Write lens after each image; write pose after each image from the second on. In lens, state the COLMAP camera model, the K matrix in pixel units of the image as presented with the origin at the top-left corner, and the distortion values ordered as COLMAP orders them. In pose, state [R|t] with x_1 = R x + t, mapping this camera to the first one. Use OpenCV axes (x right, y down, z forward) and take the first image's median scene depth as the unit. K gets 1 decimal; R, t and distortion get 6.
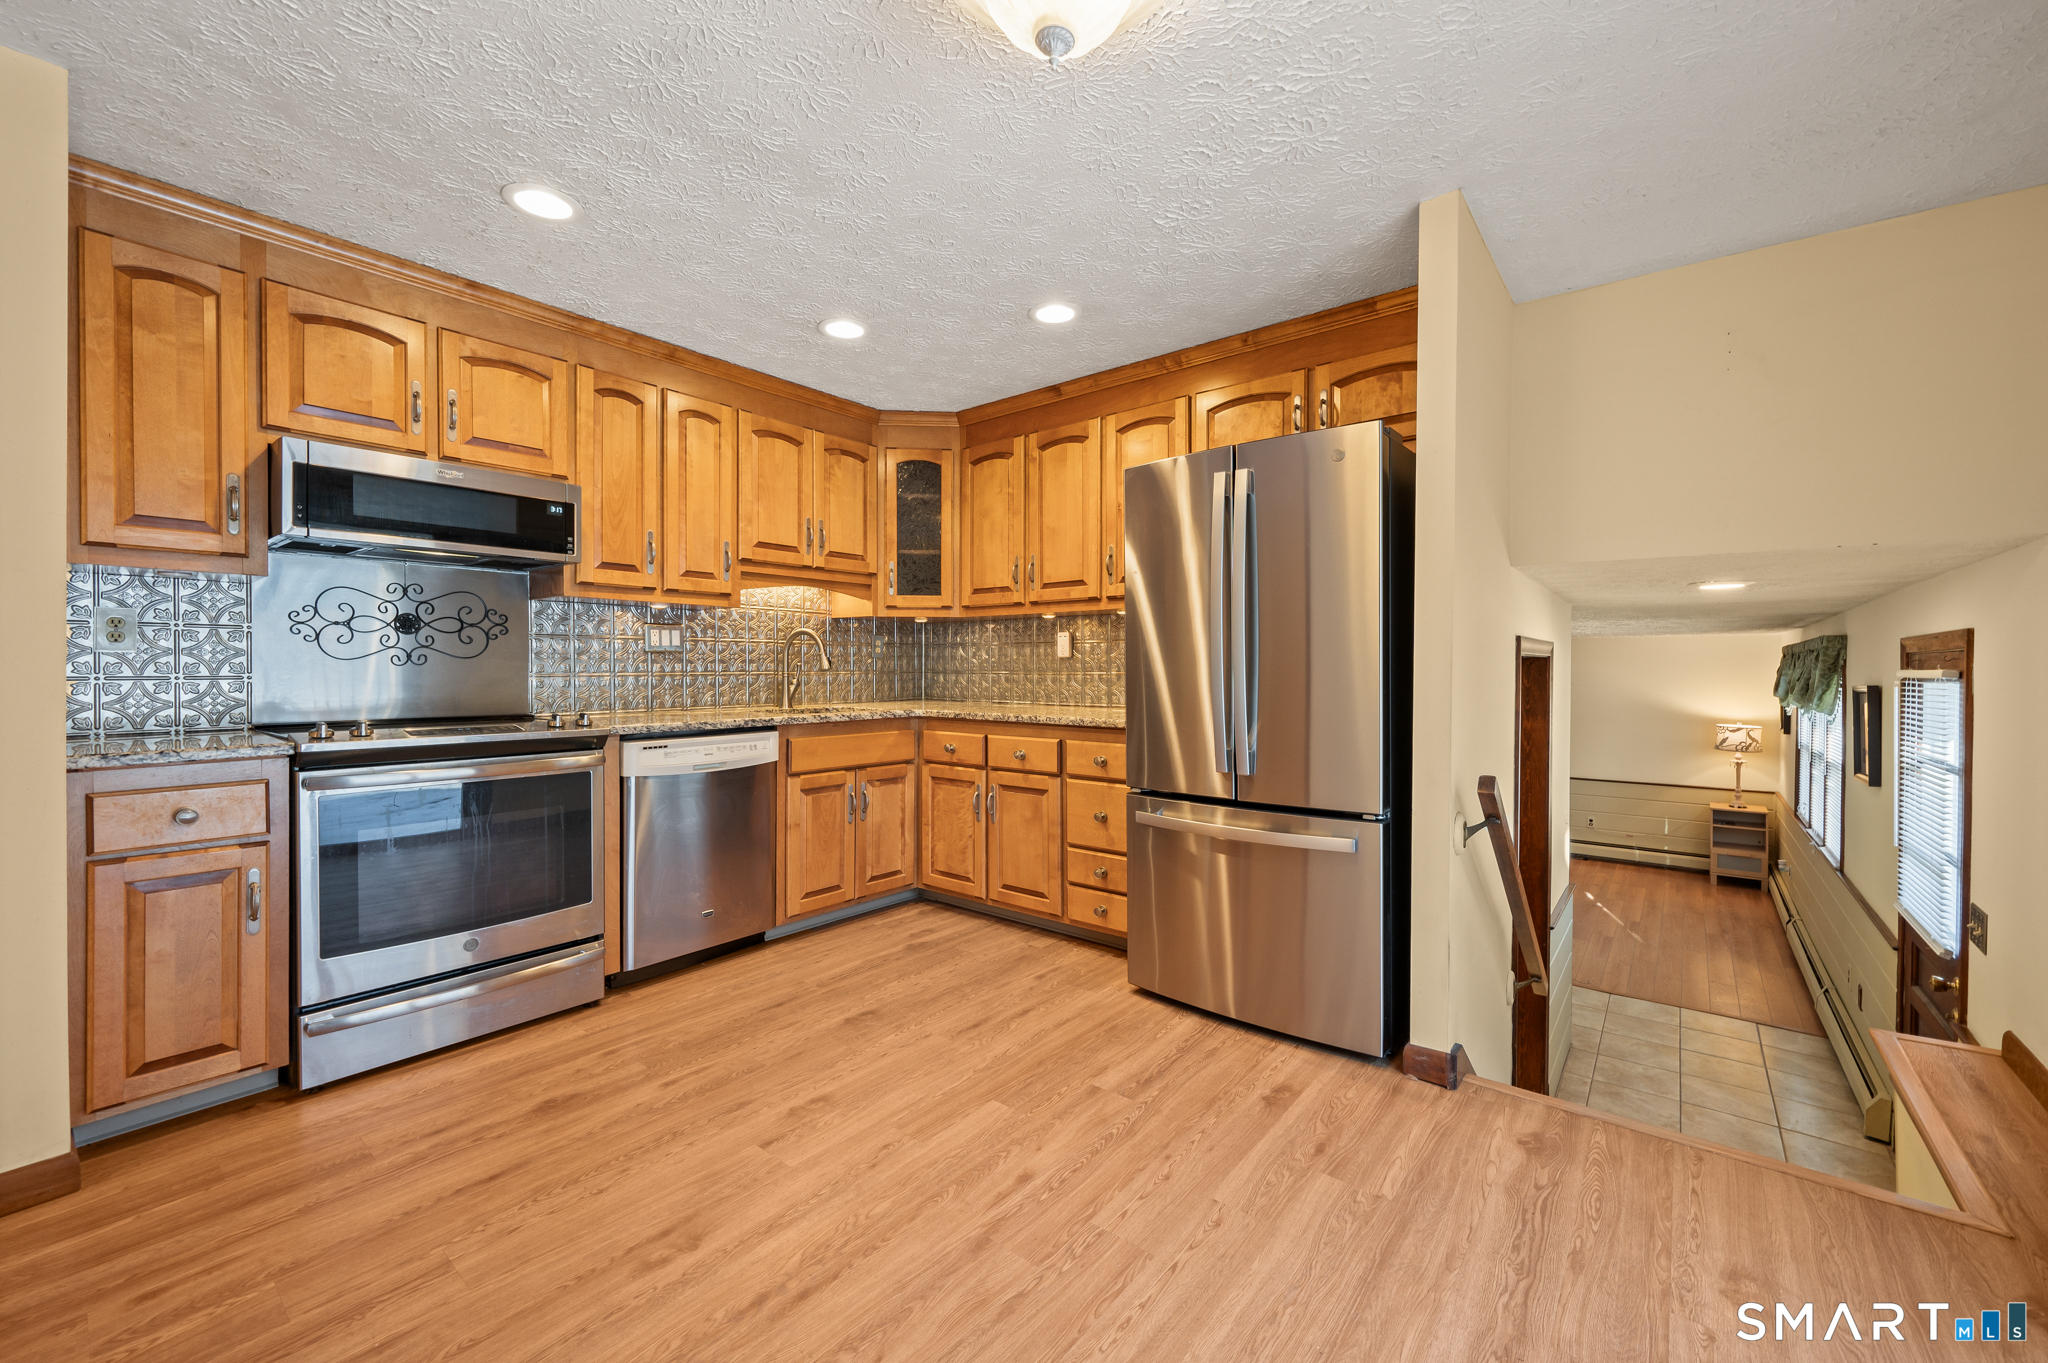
lens RADIAL K [[845.0, 0, 1024.0], [0, 845.0, 681.5], [0, 0, 1]] dist [-0.000146, -0.000293]
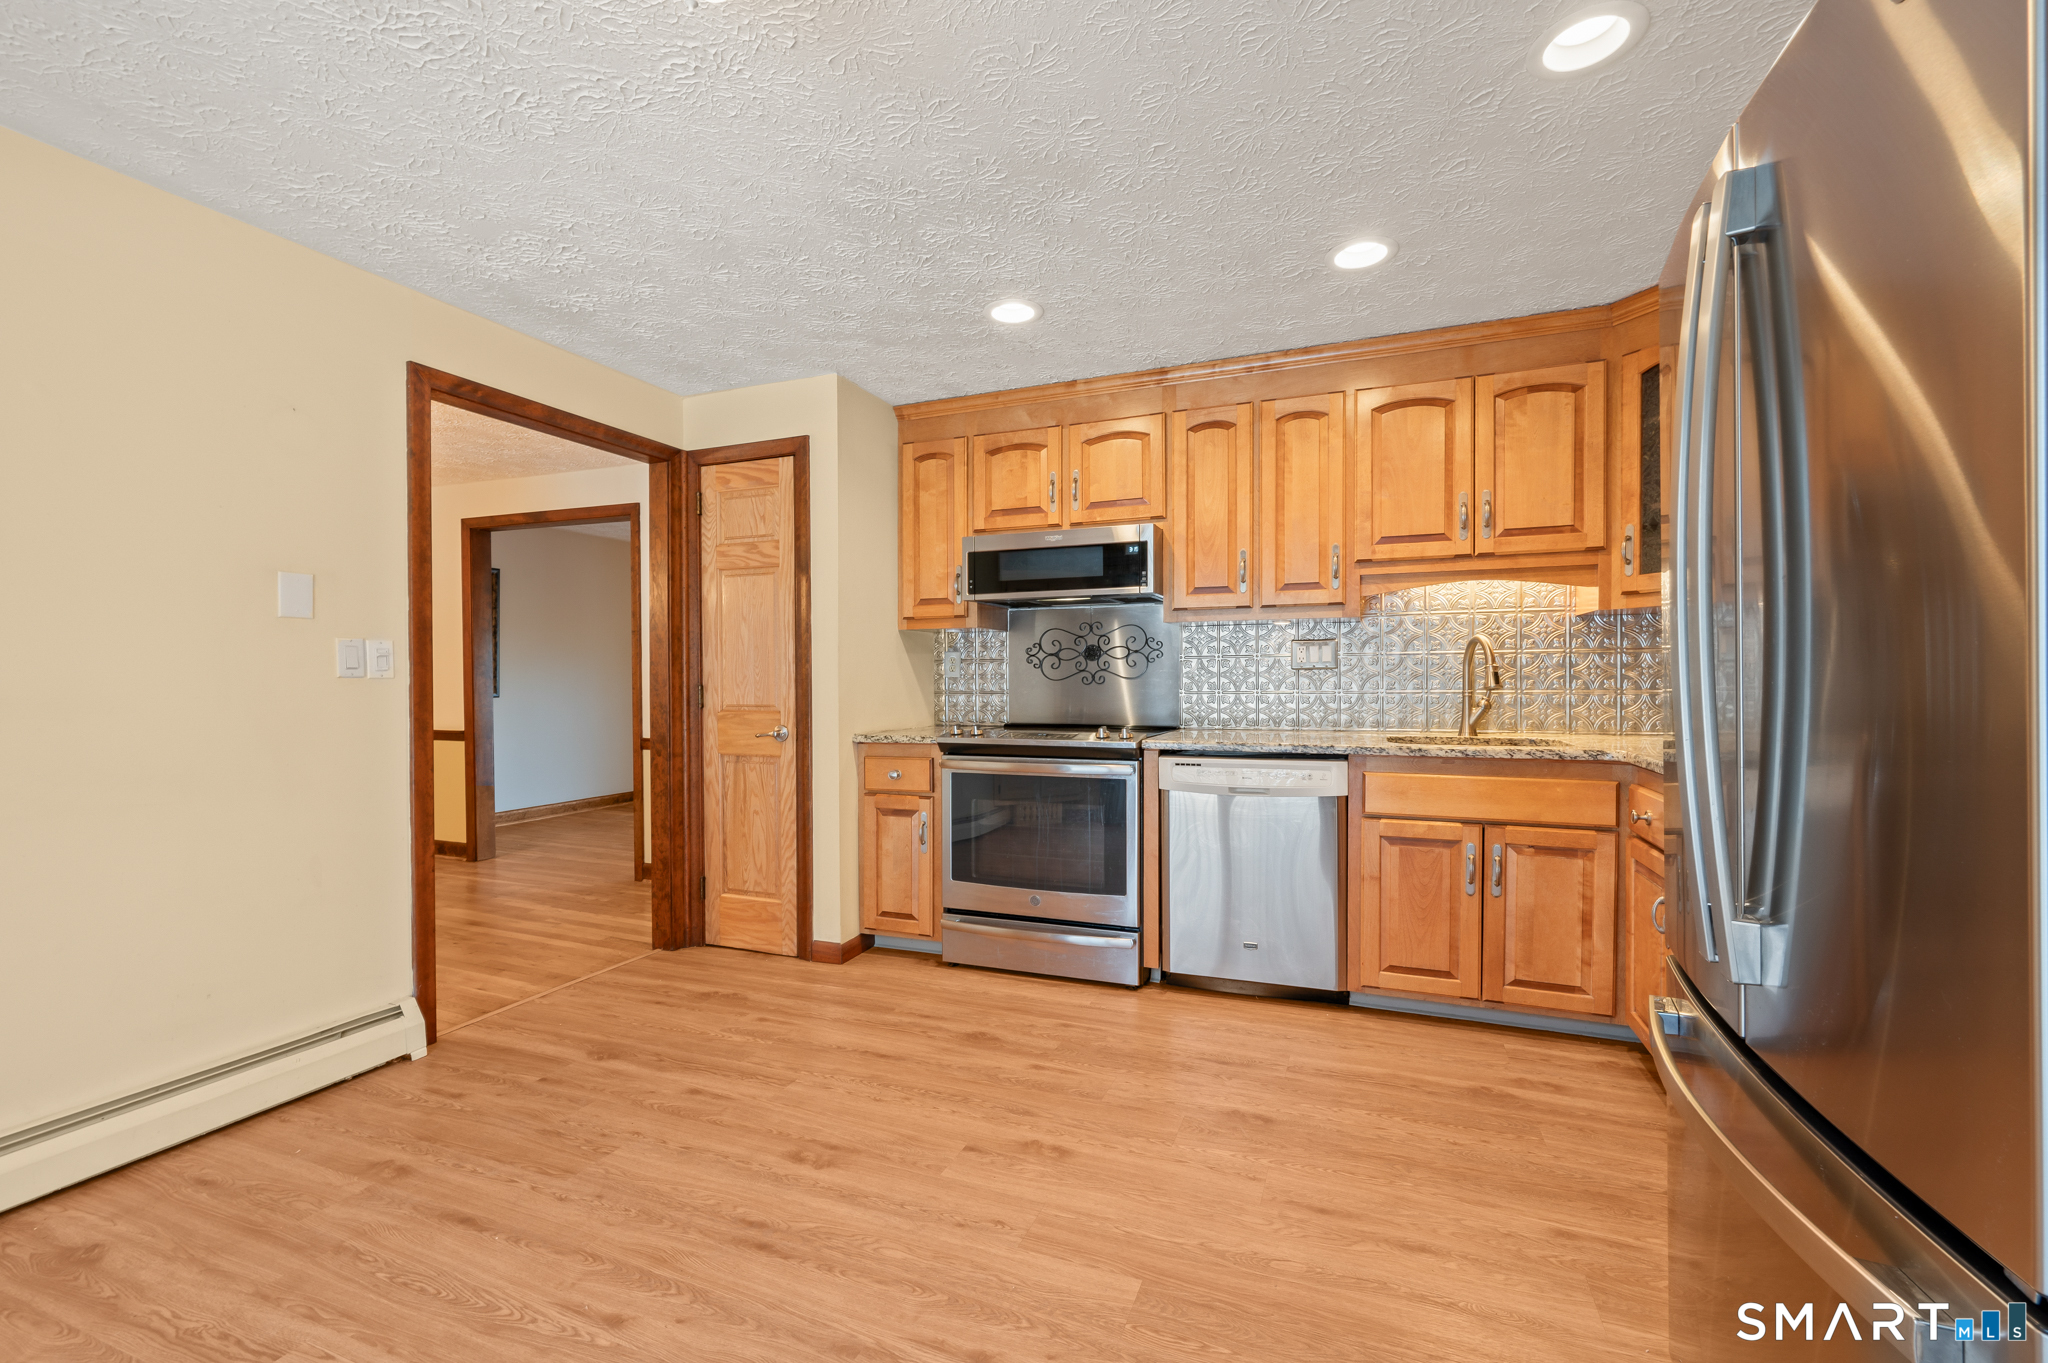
lens RADIAL K [[833.0, 0, 1060.3], [0, 833.0, 692.2], [0, 0, 1]] dist [-0.000072, -0.000131]
pose [[0.299209, 0.010068, -0.954134, 0.440580], [-0.010765, 0.999916, 0.007176, -0.013778], [0.954127, 0.008124, 0.299293, 0.500676]]
